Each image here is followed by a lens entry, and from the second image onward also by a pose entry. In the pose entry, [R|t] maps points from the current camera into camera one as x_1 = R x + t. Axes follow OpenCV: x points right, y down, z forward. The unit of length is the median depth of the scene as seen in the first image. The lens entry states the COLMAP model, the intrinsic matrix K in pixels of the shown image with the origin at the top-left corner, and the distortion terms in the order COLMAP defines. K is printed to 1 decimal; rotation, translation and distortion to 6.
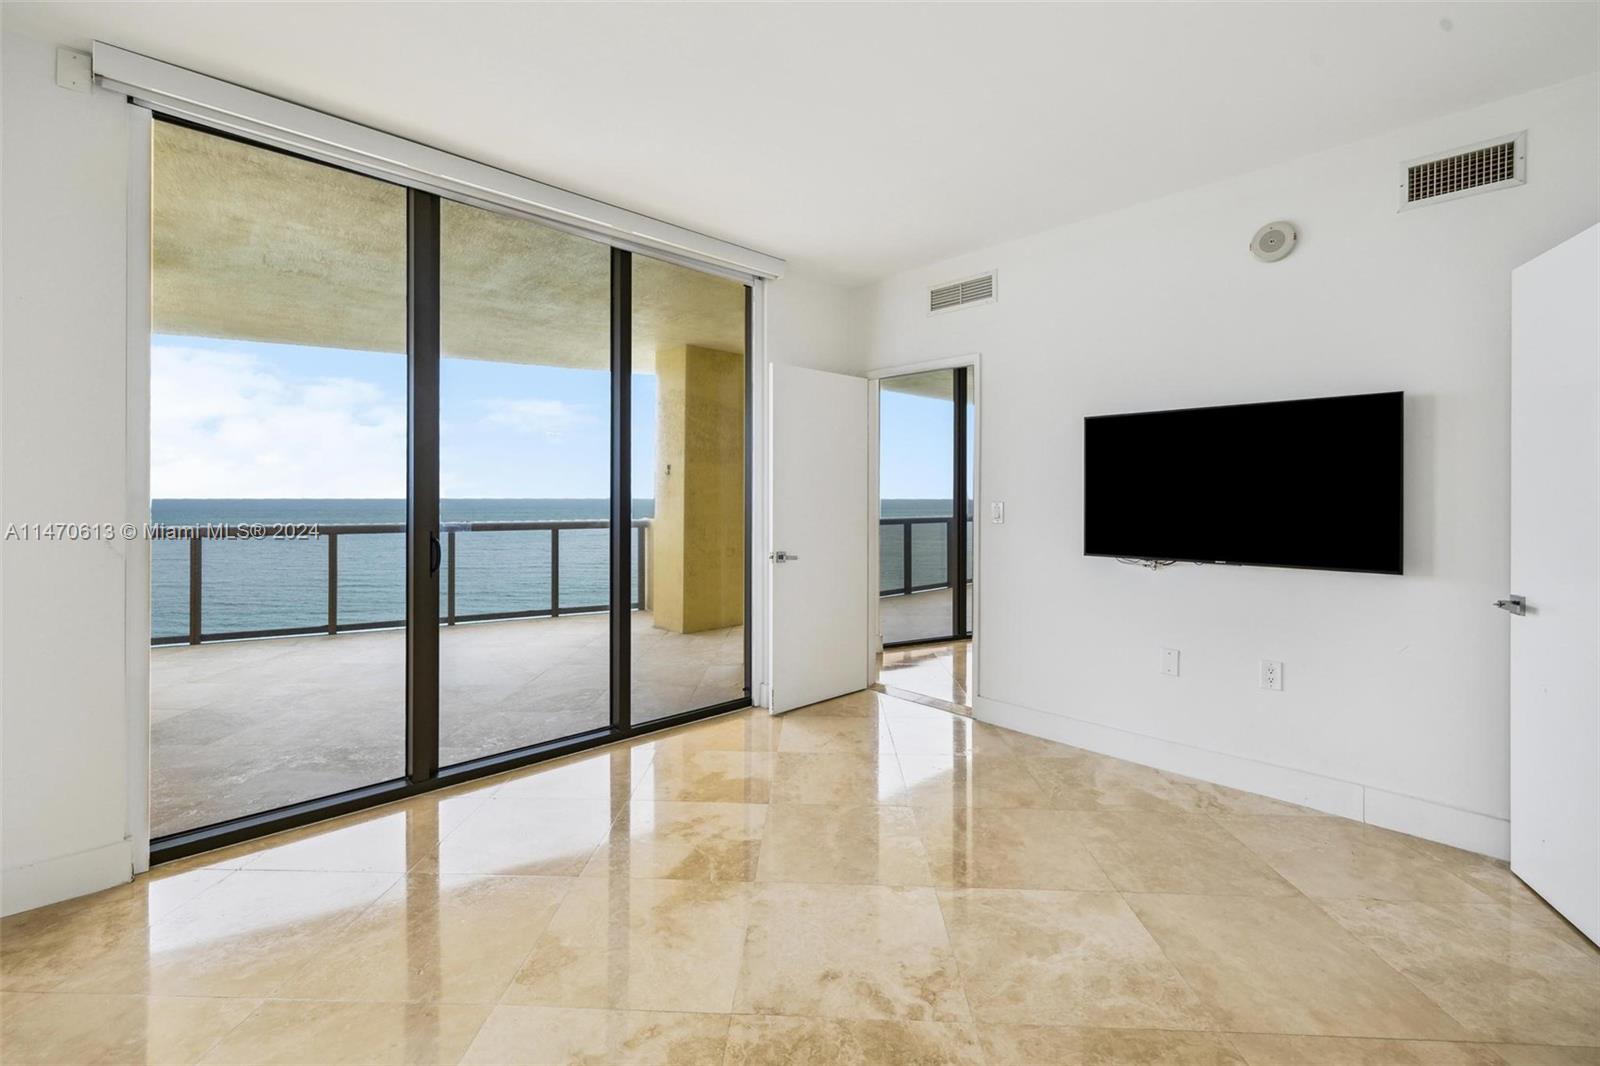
lens RADIAL K [[687.7, 0, 783.7], [0, 687.7, 508.9], [0, 0, 1]] dist [0.001087, 0.000235]
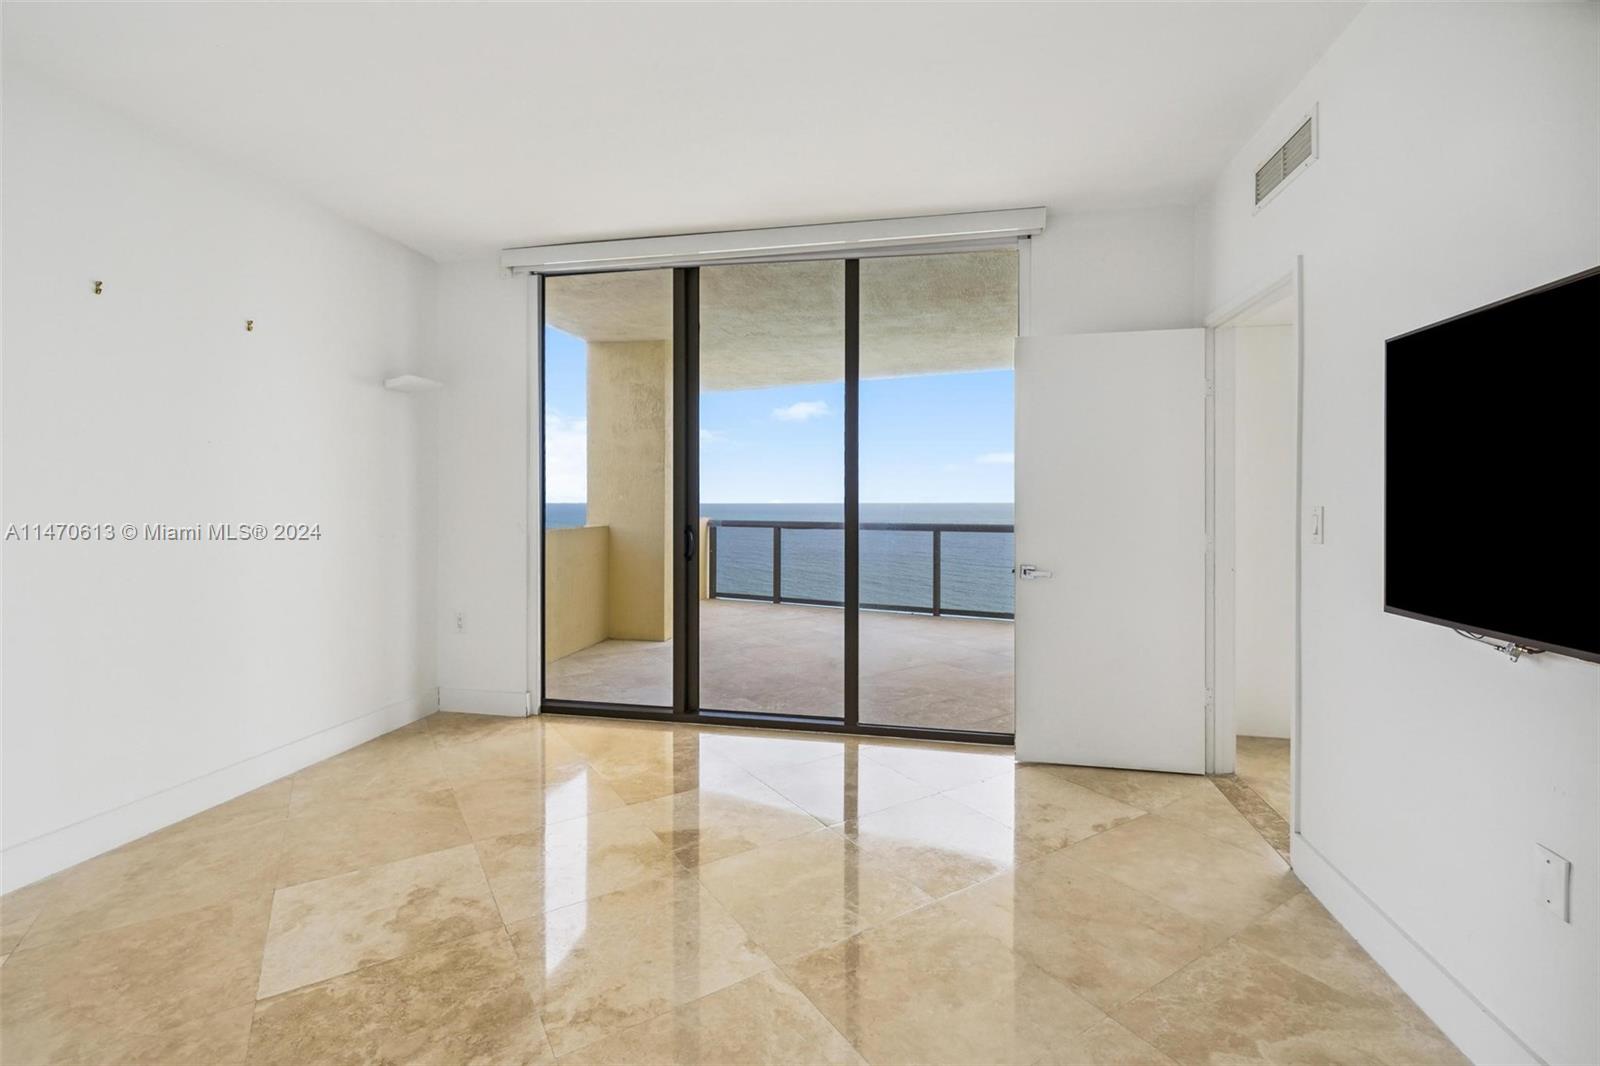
lens RADIAL K [[687.7, 0, 783.7], [0, 687.7, 508.9], [0, 0, 1]] dist [0.001087, 0.000235]
pose [[0.585621, 0.009065, -0.810535, 0.586816], [-0.013200, 0.999912, 0.001645, -0.002589], [0.810478, 0.009736, 0.585689, 0.338440]]
